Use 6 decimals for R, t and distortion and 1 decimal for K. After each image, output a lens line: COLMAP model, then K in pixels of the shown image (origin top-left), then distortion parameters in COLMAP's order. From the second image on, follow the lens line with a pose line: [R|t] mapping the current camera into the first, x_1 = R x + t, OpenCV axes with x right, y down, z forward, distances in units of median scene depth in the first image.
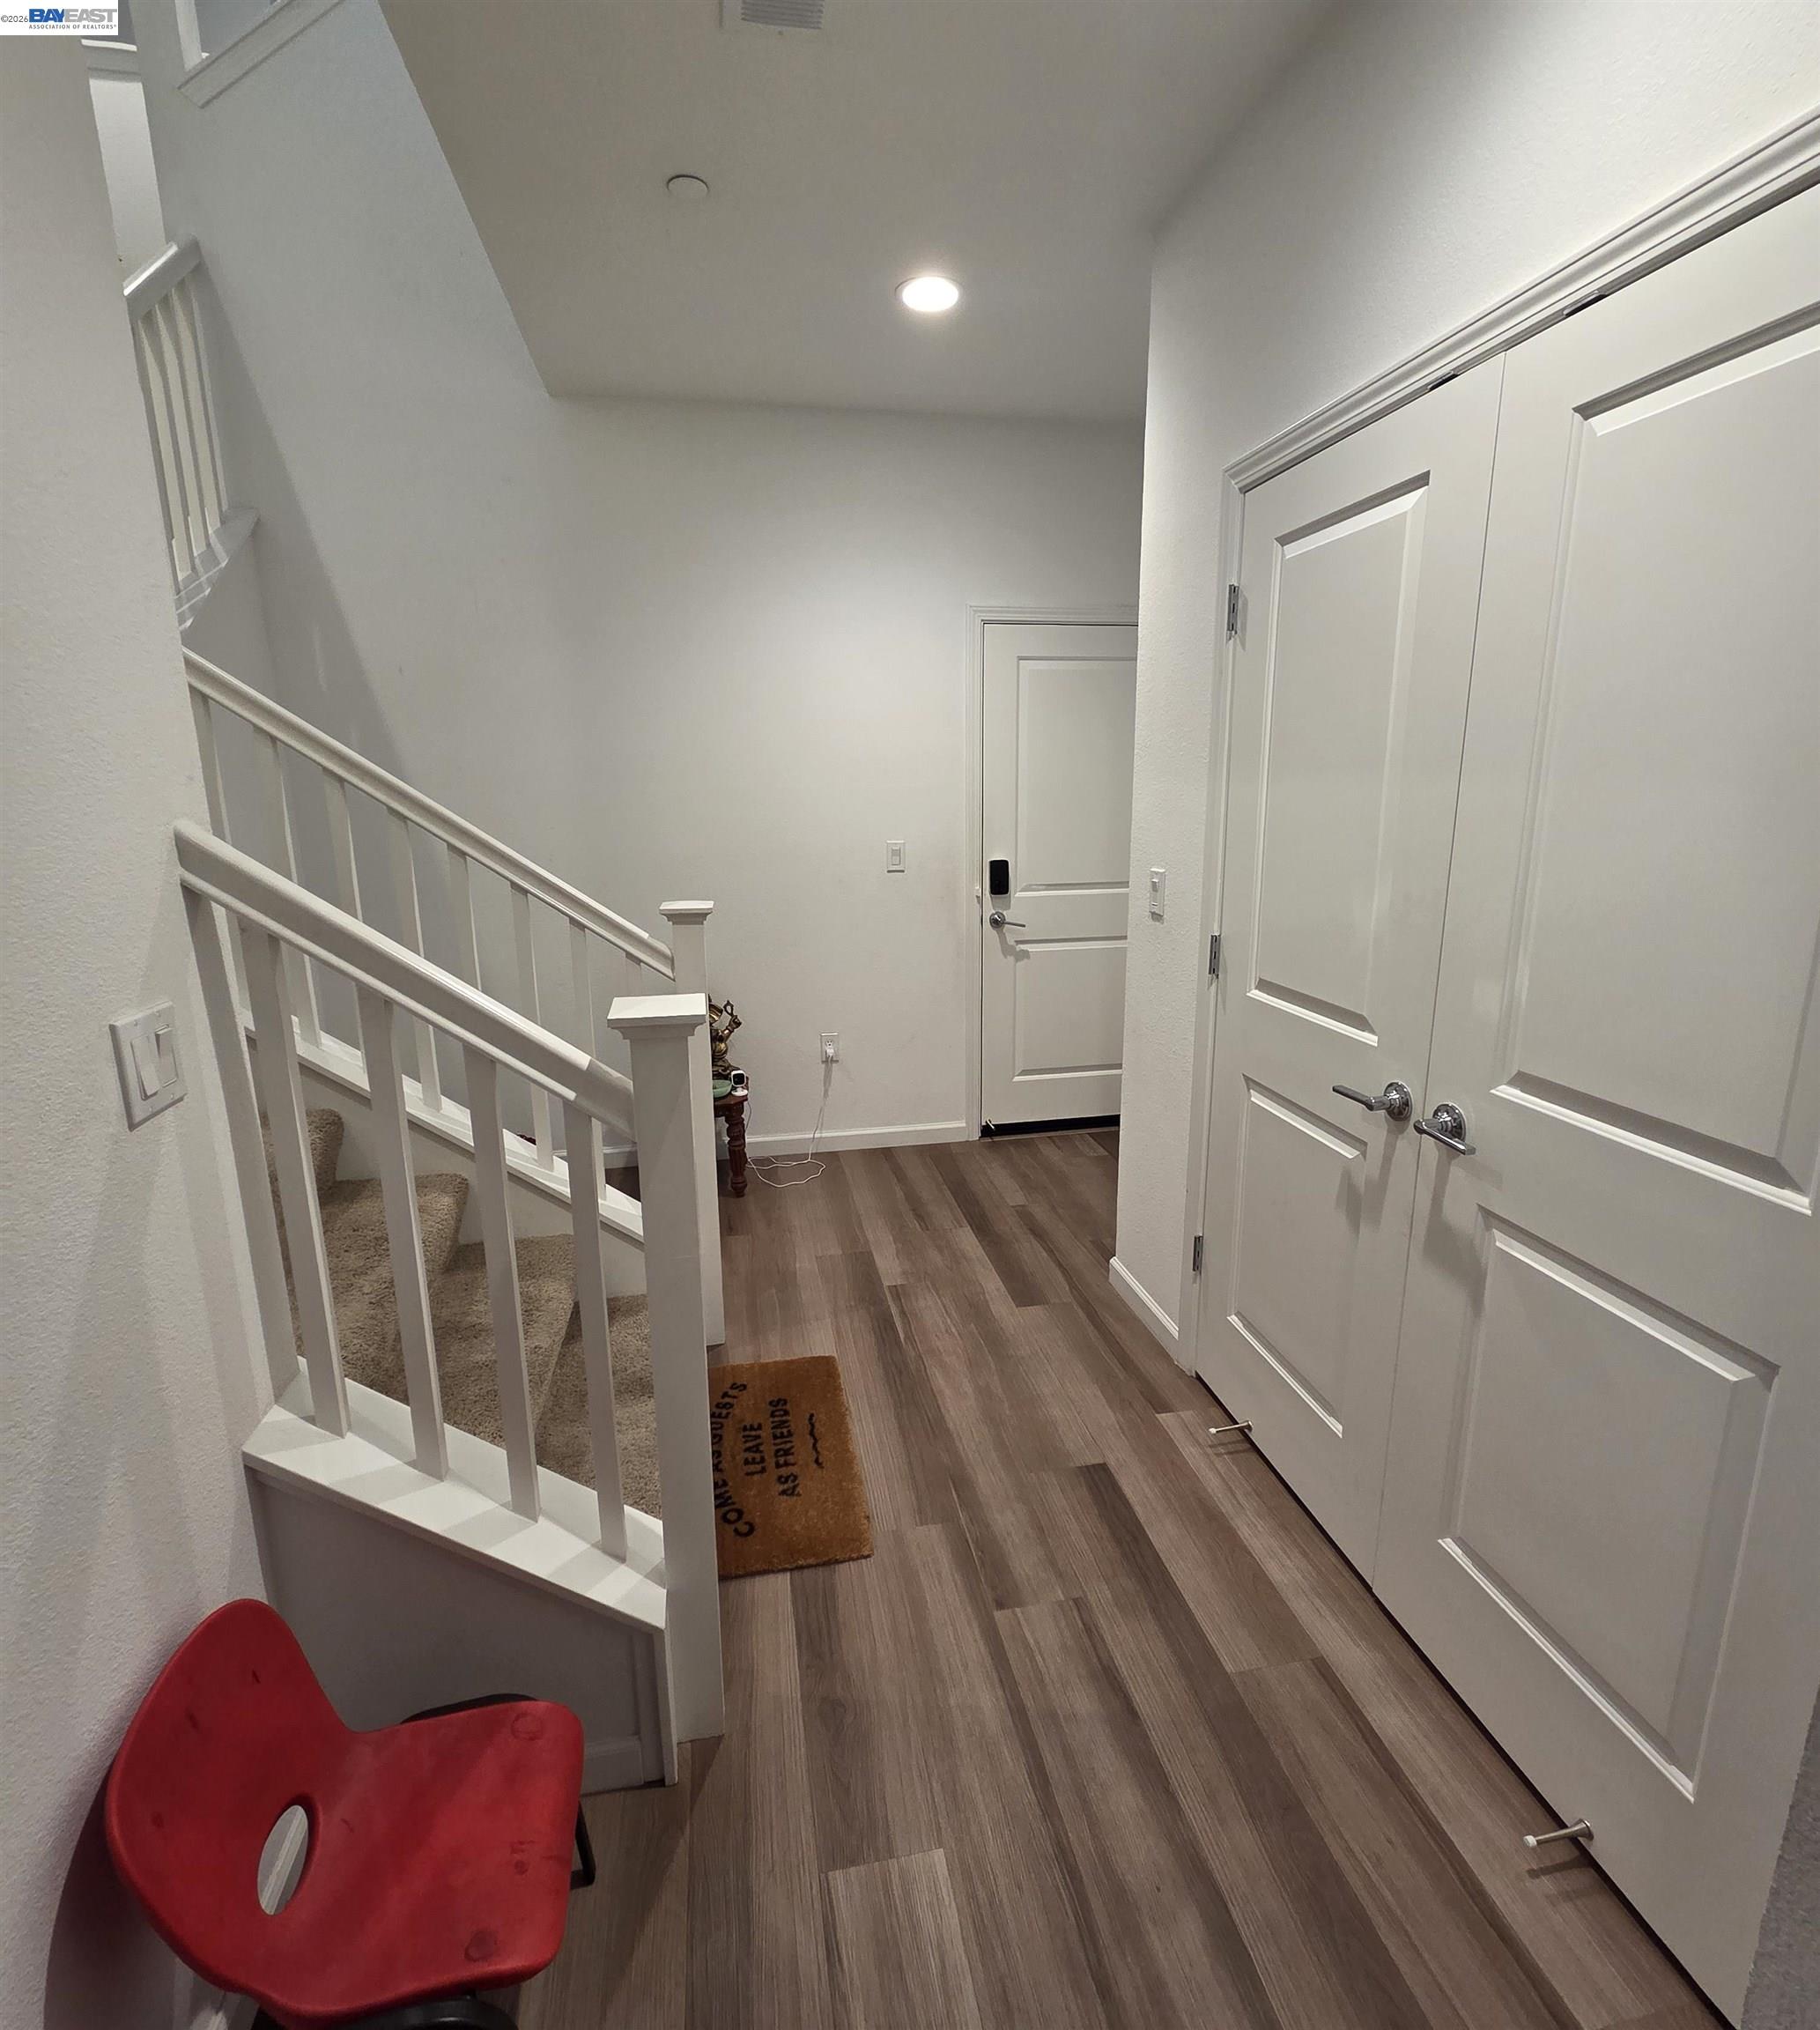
lens RADIAL K [[998.6, 0, 916.4], [0, 998.6, 1012.1], [0, 0, 1]] dist [0.003944, -0.002605]
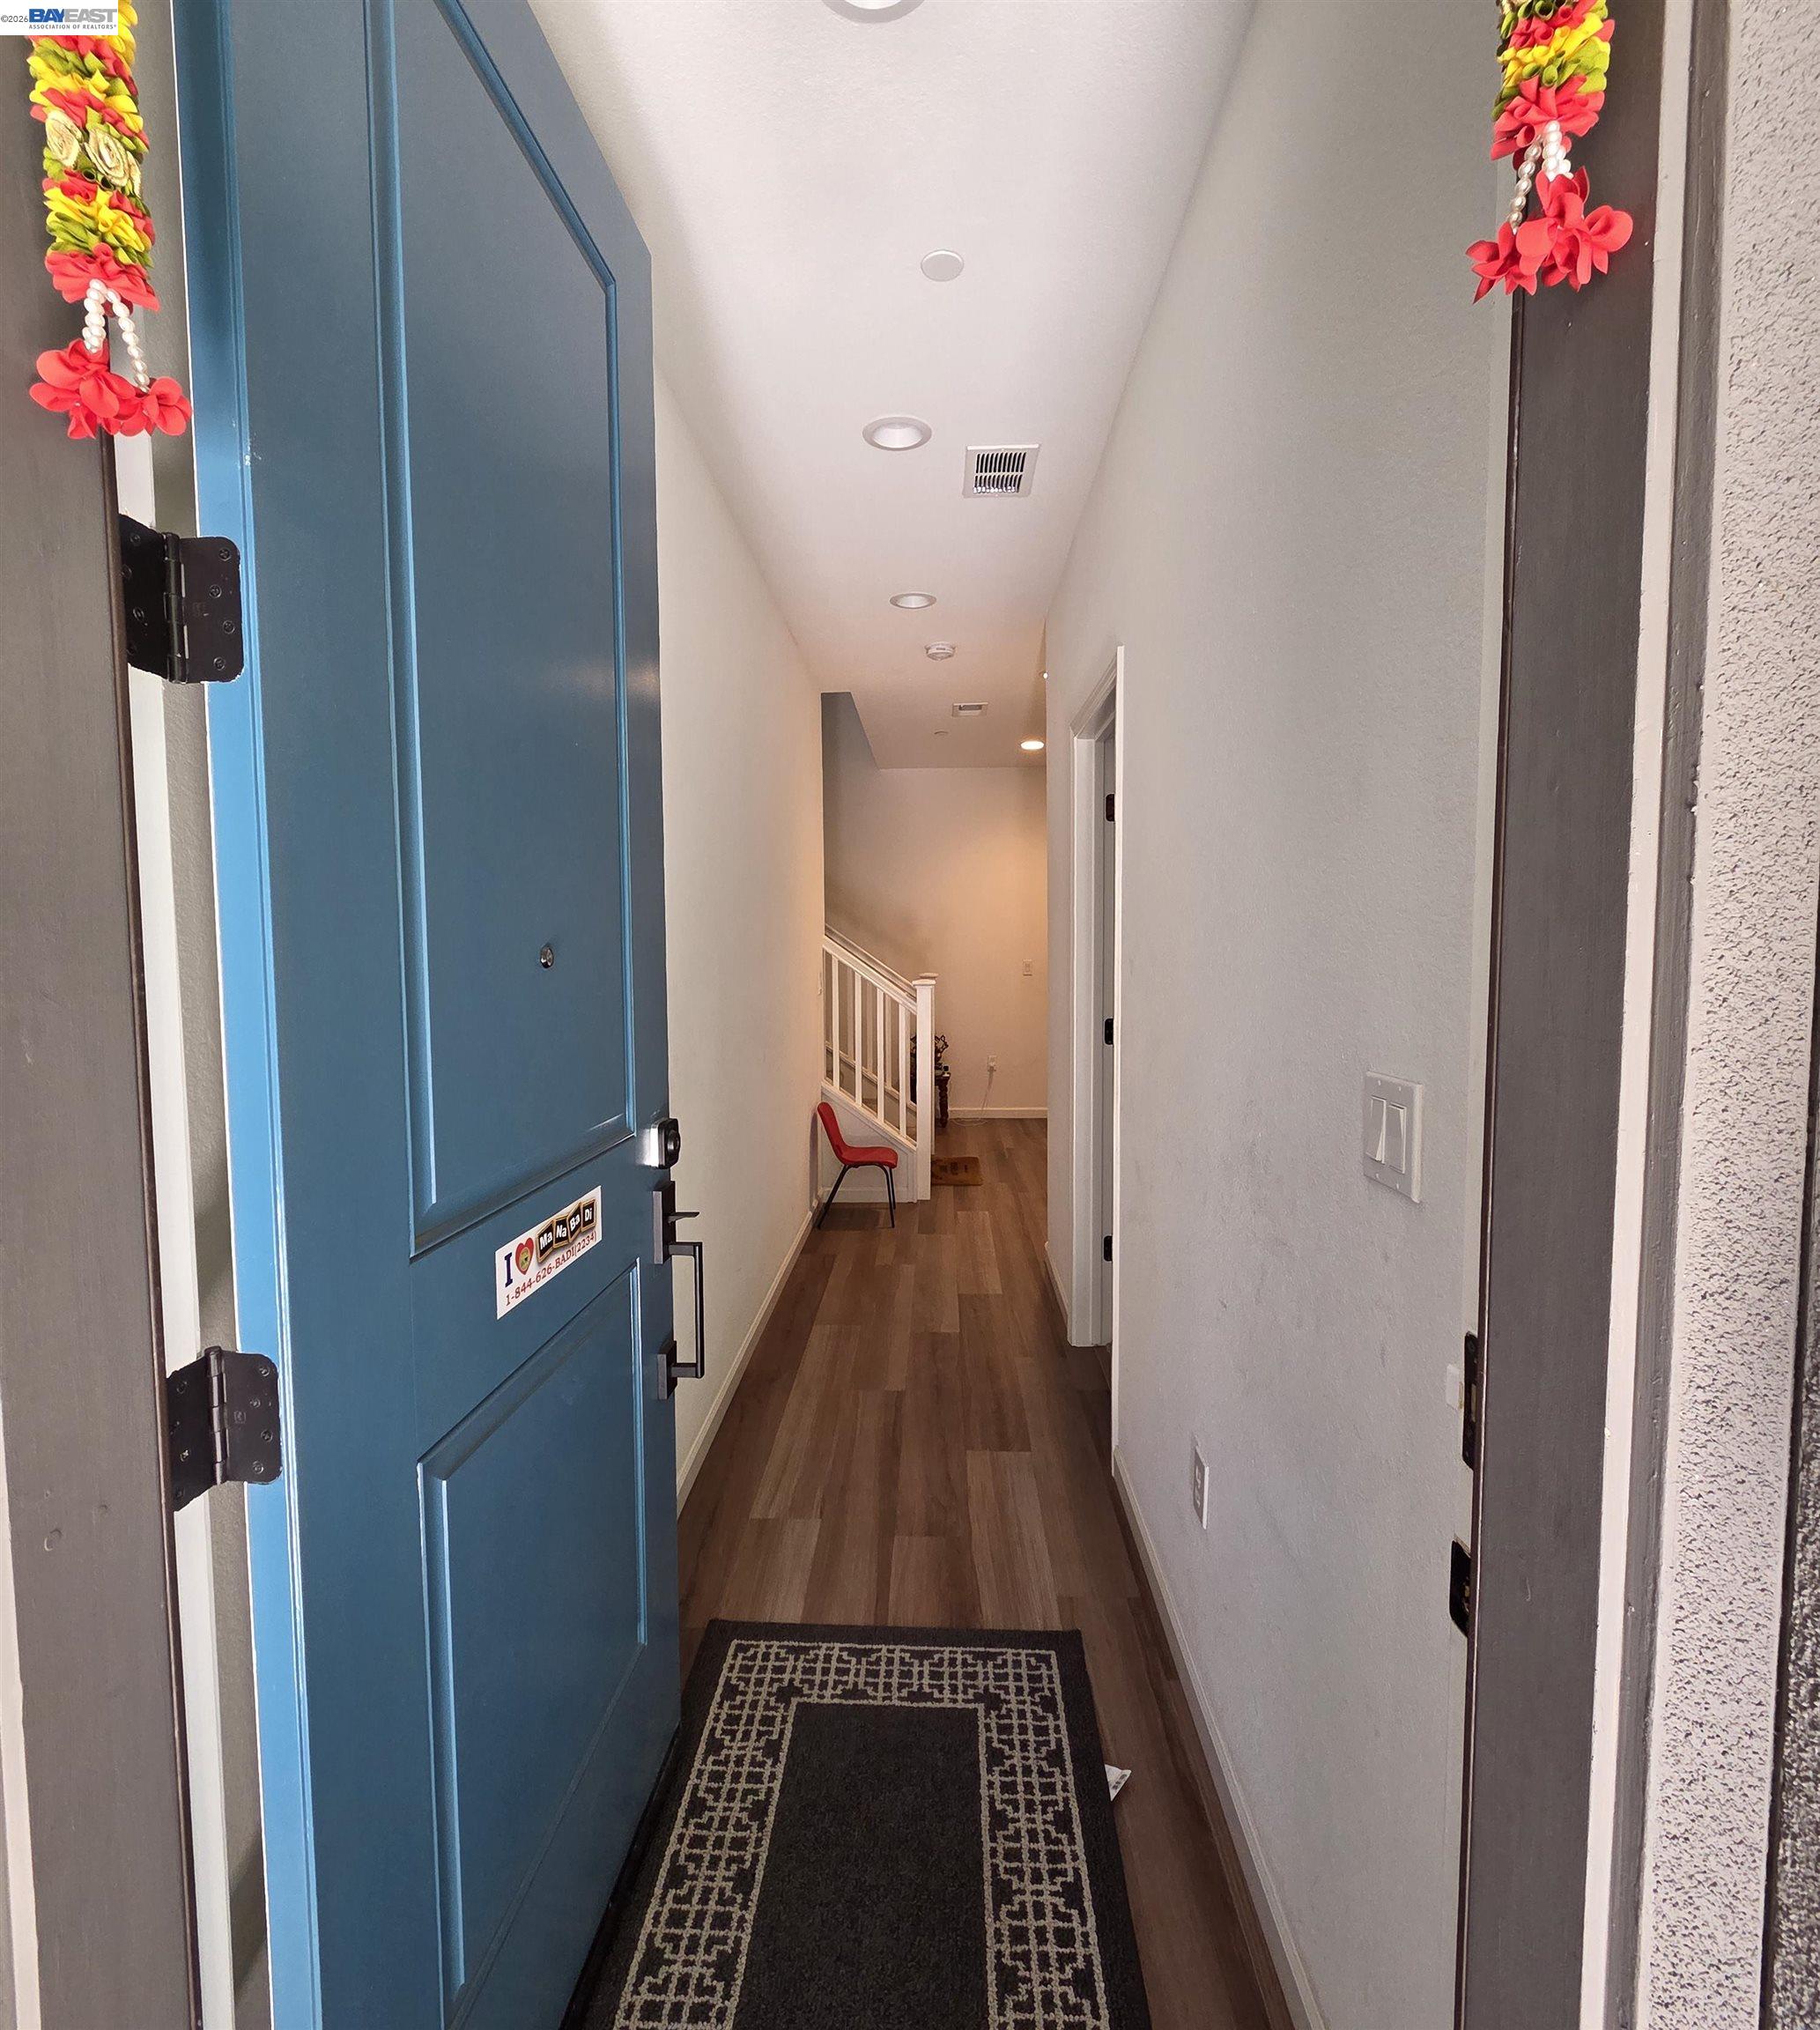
lens RADIAL K [[998.6, 0, 909.0], [0, 998.6, 1014.1], [0, 0, 1]] dist [0.003944, -0.002605]
pose [[0.974578, 0.027982, -0.222296, 0.208702], [-0.061485, 0.987481, -0.145258, 0.261296], [0.215449, 0.155233, 0.964098, -1.056992]]
